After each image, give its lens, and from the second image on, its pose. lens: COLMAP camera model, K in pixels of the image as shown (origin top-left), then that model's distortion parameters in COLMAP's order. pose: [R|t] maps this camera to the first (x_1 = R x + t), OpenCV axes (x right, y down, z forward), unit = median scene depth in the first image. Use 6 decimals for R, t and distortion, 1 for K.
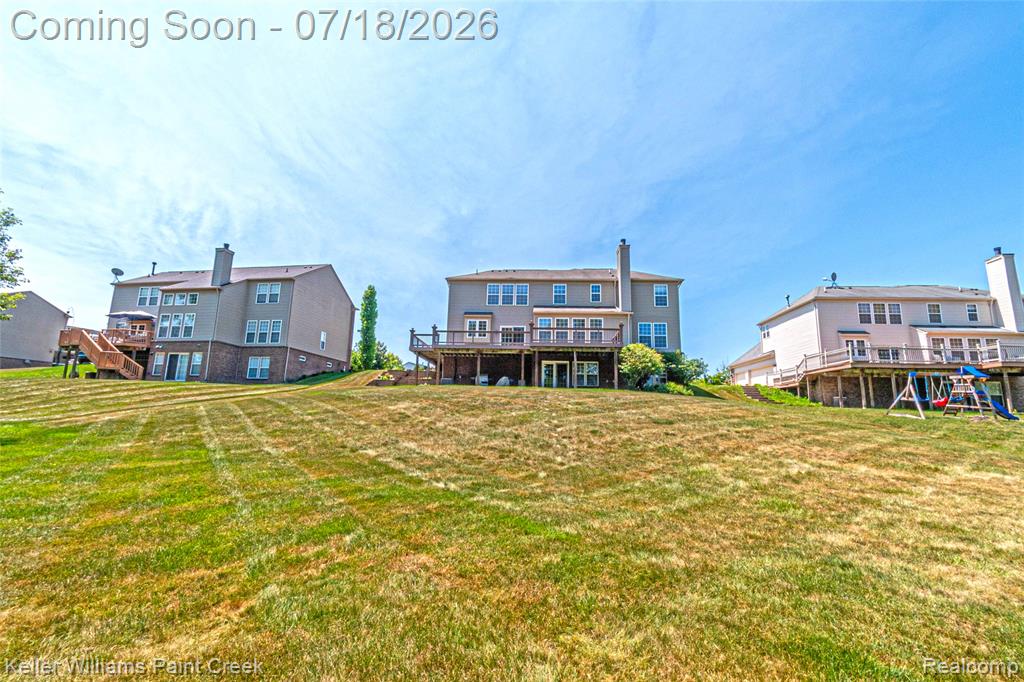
lens RADIAL K [[460.4, 0, 510.4], [0, 460.4, 344.4], [0, 0, 1]] dist [0.003996, -0.003445]
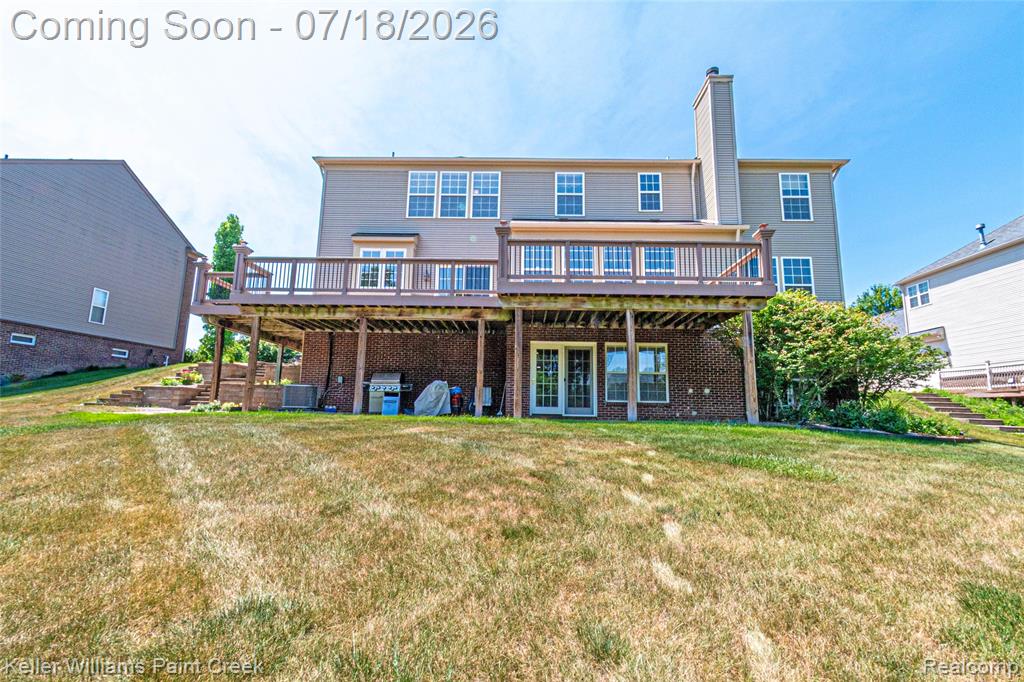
lens RADIAL K [[460.4, 0, 514.1], [0, 460.4, 340.9], [0, 0, 1]] dist [0.003996, -0.003445]
pose [[0.999005, 0.000662, 0.044603, 0.033880], [-0.001155, 0.999938, 0.011035, 0.029632], [-0.044593, -0.011075, 0.998944, 0.568899]]
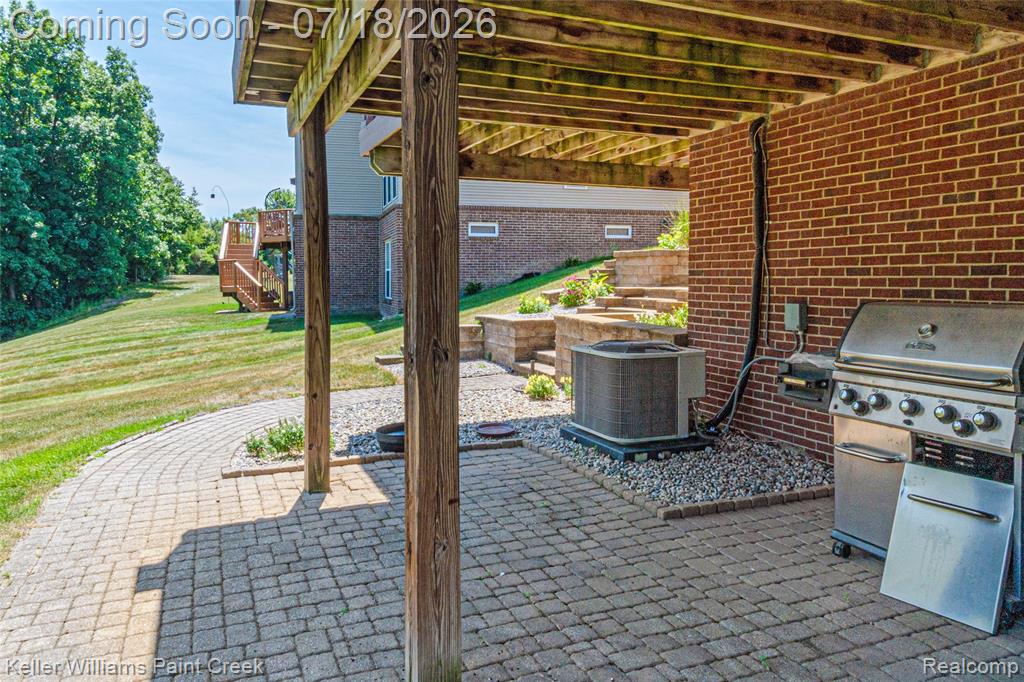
lens RADIAL K [[690.1, 0, 509.2], [0, 690.1, 339.8], [0, 0, 1]] dist [0.000987, -0.000093]
pose [[0.450978, 0.056084, -0.890771, -0.002802], [0.165292, 0.975512, 0.145103, 0.043486], [0.877096, -0.212676, 0.430664, 0.885462]]
